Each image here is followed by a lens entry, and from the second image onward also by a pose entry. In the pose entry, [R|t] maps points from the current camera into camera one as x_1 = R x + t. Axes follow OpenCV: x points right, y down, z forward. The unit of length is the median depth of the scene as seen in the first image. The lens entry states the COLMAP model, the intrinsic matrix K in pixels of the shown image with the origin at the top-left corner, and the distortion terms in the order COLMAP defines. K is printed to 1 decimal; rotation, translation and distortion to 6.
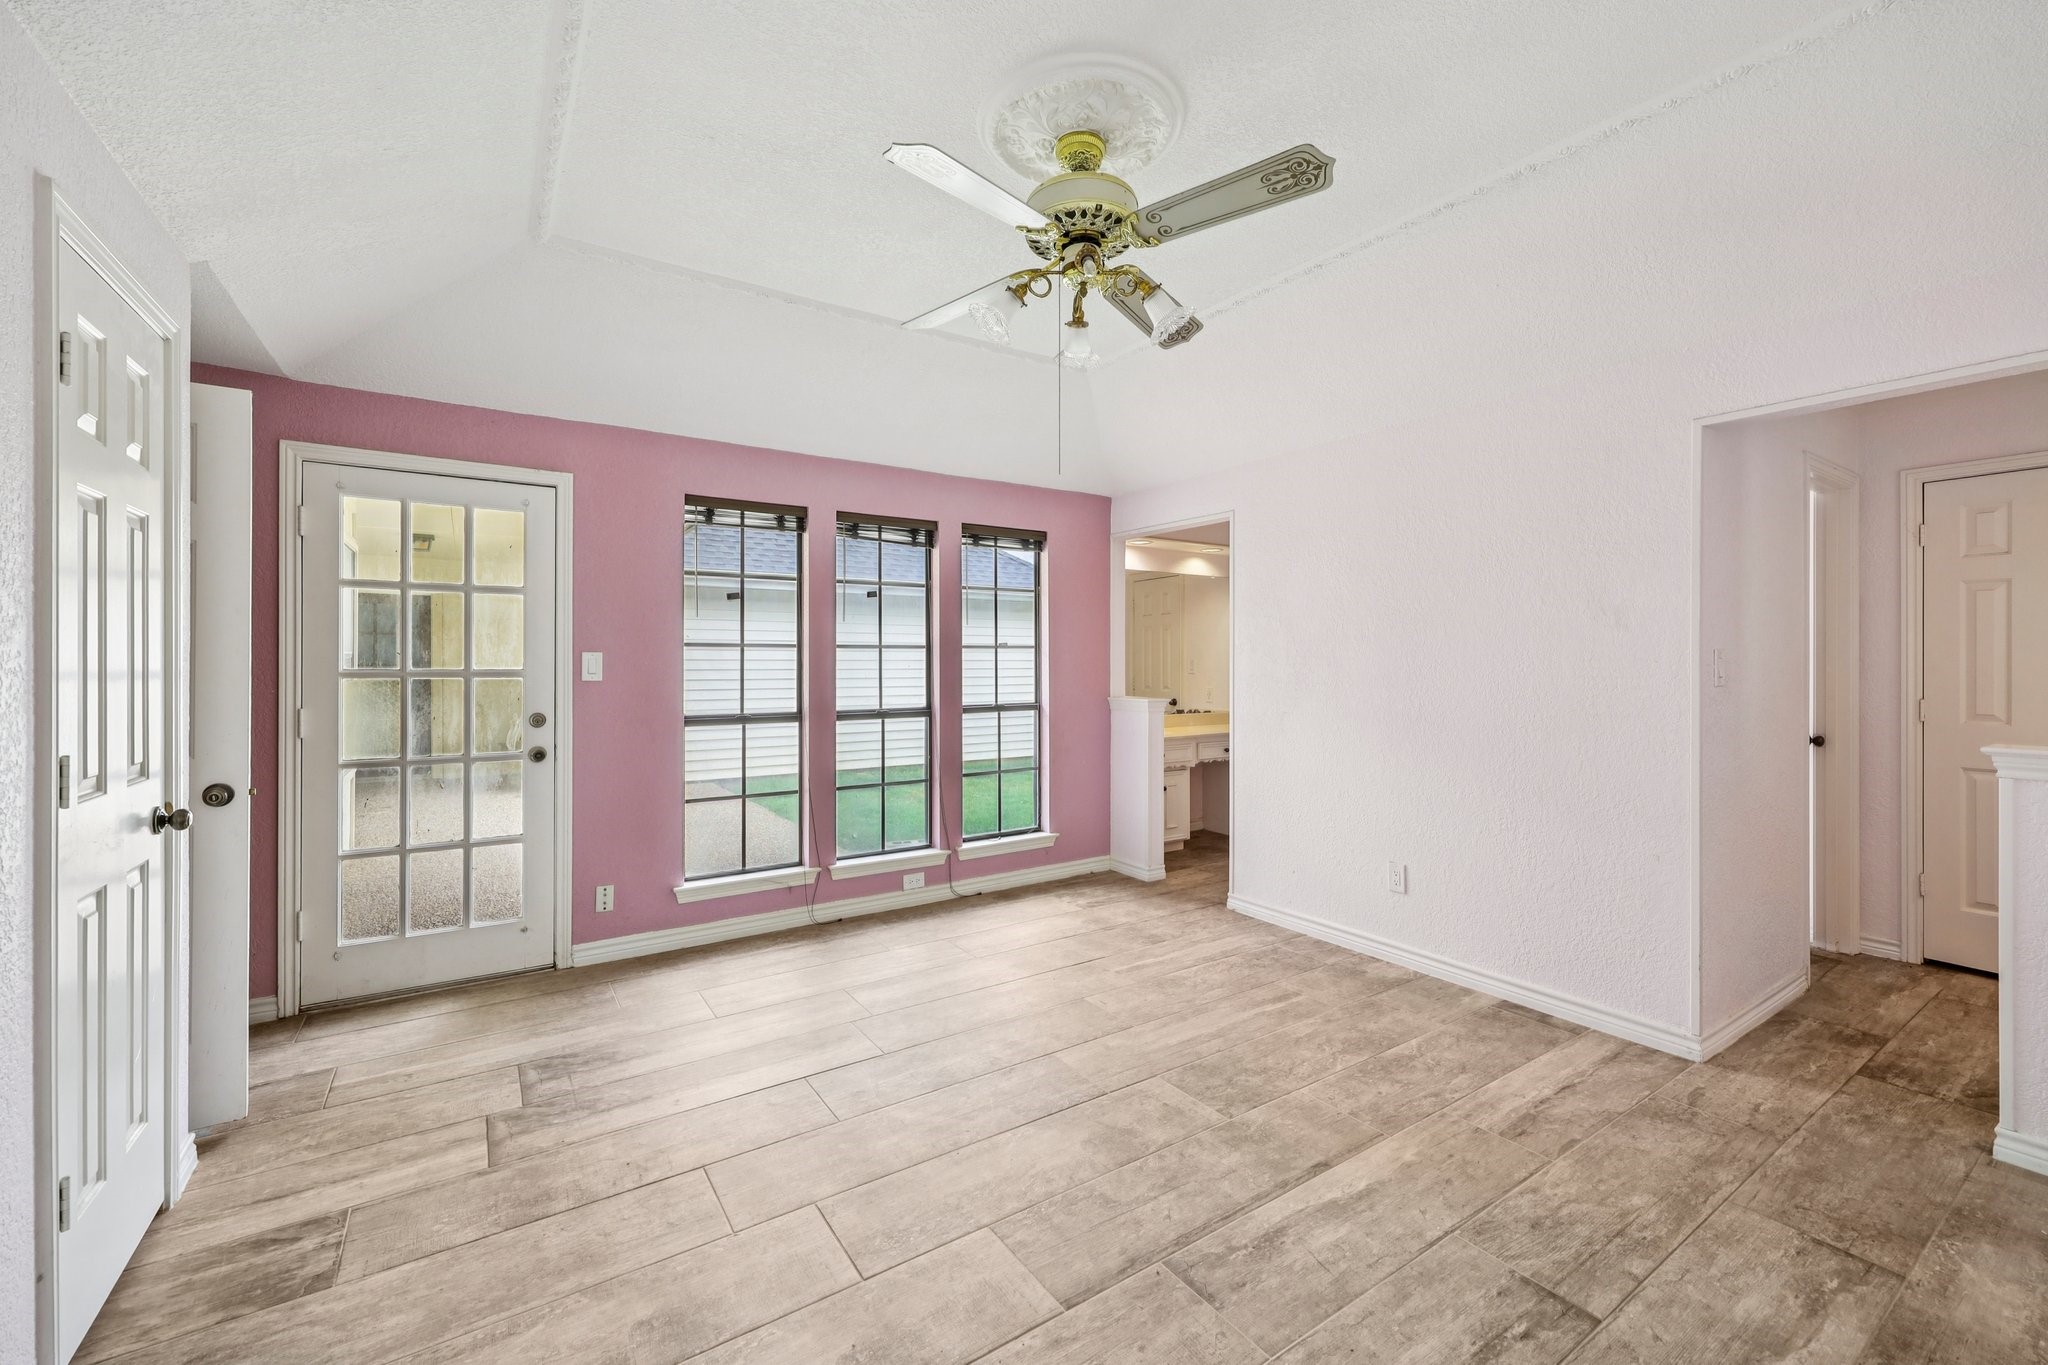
lens RADIAL K [[839.5, 0, 1023.1], [0, 839.5, 652.3], [0, 0, 1]] dist [-0.000711, 0.000187]
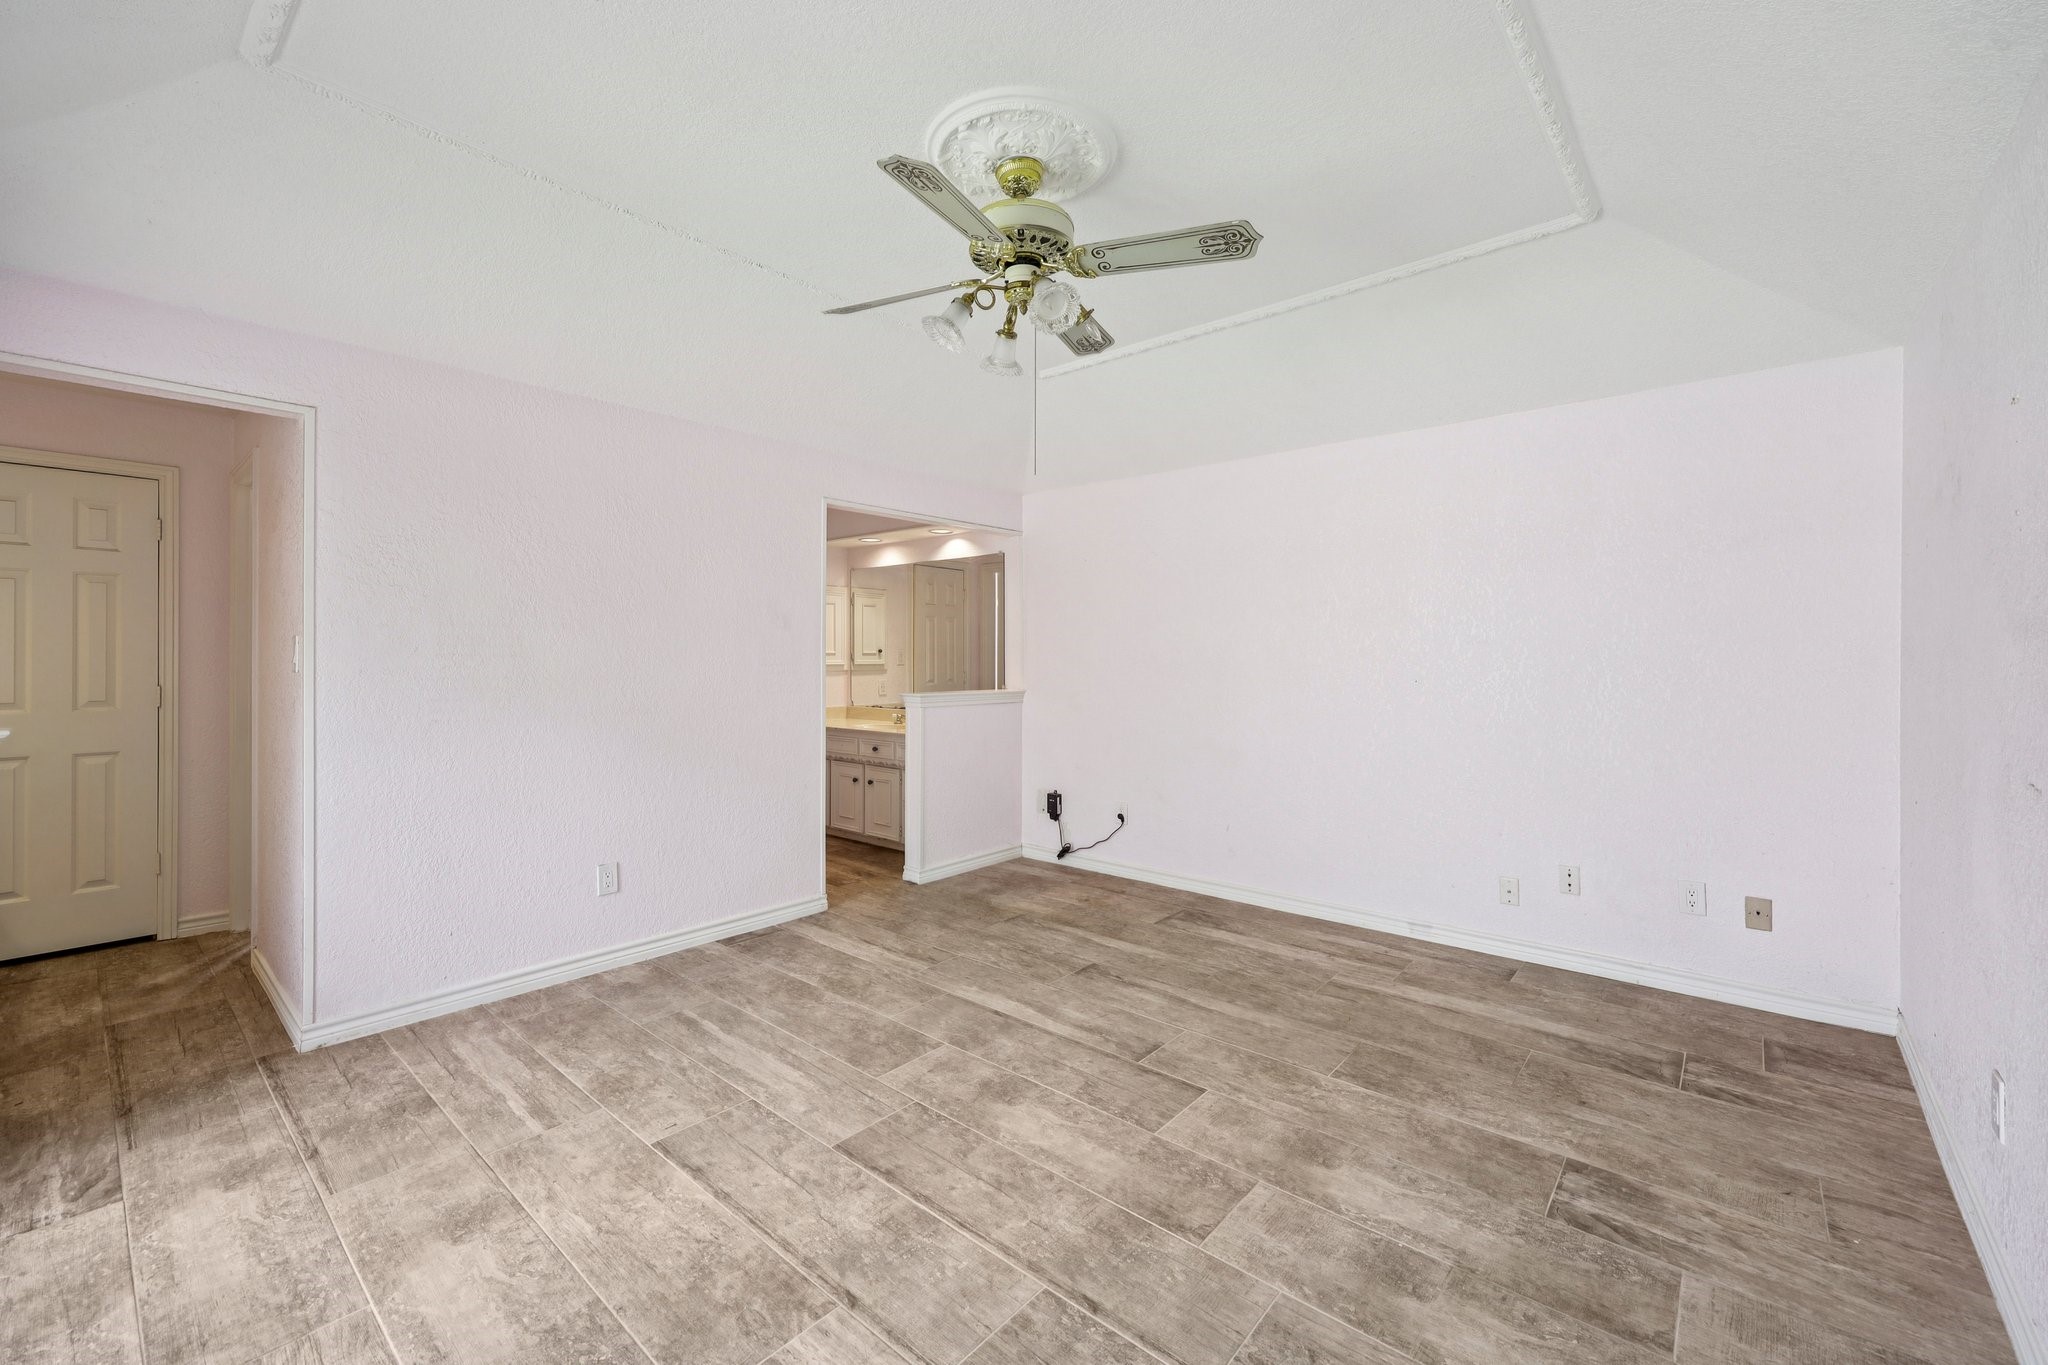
lens RADIAL K [[825.5, 0, 1036.7], [0, 825.5, 635.3], [0, 0, 1]] dist [-0.000888, -0.000105]
pose [[-0.276770, 0.025675, 0.960593, -0.775861], [-0.012461, 0.999463, -0.030304, 0.016769], [-0.960855, -0.020357, -0.276302, 1.030028]]
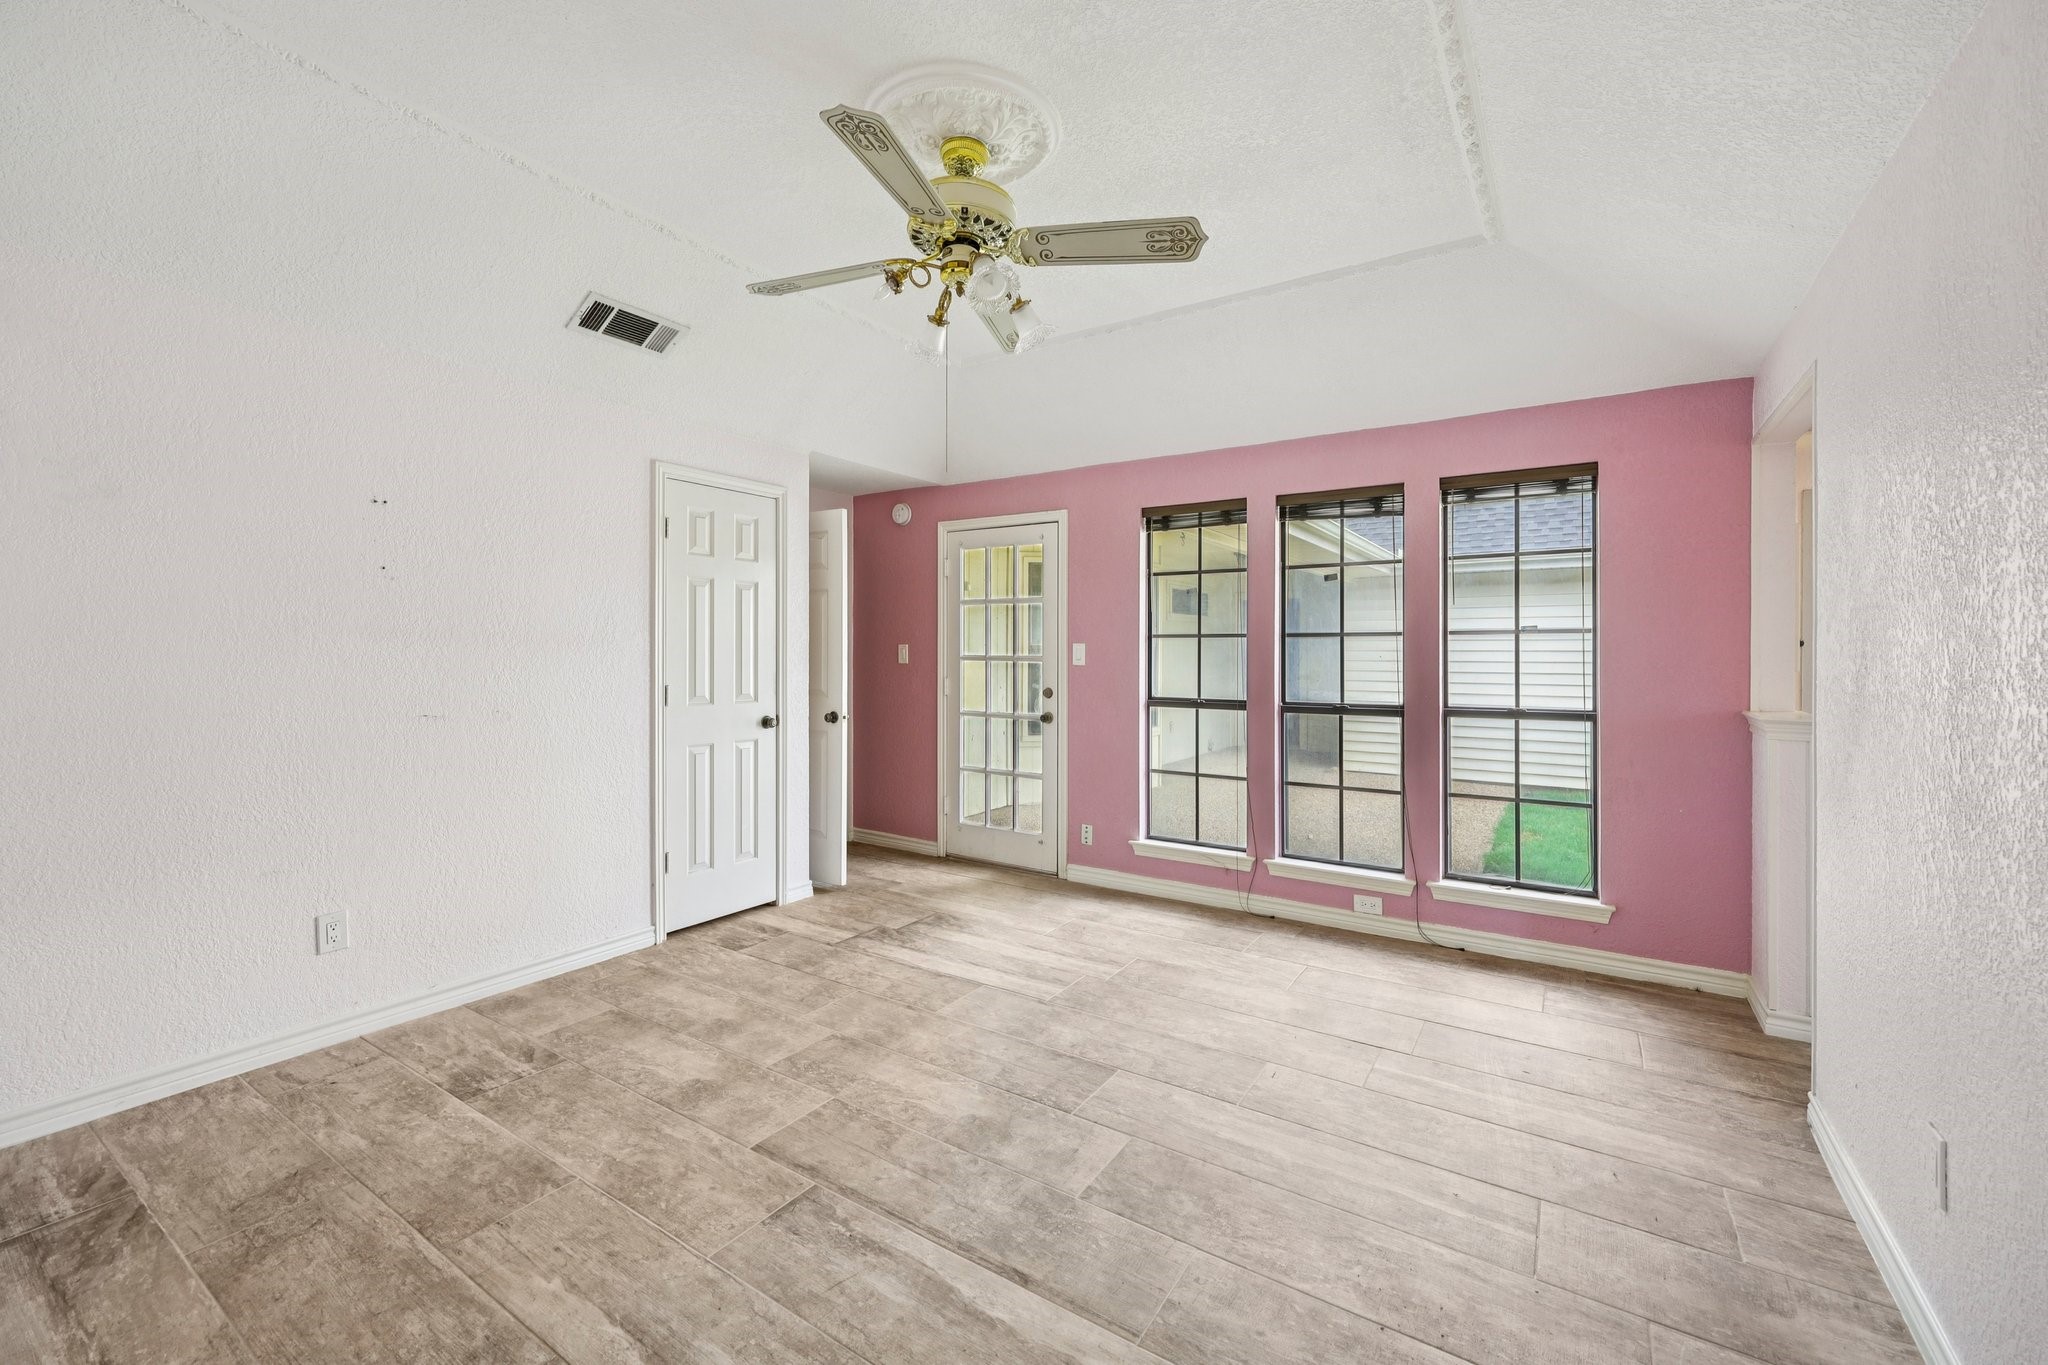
lens RADIAL K [[837.2, 0, 1020.2], [0, 837.2, 653.4], [0, 0, 1]] dist [-0.001162, 0.000063]
pose [[0.384313, 0.003459, -0.923196, 0.843493], [0.005844, 0.999964, 0.006180, 0.008958], [0.923184, -0.007770, 0.384279, 0.538944]]
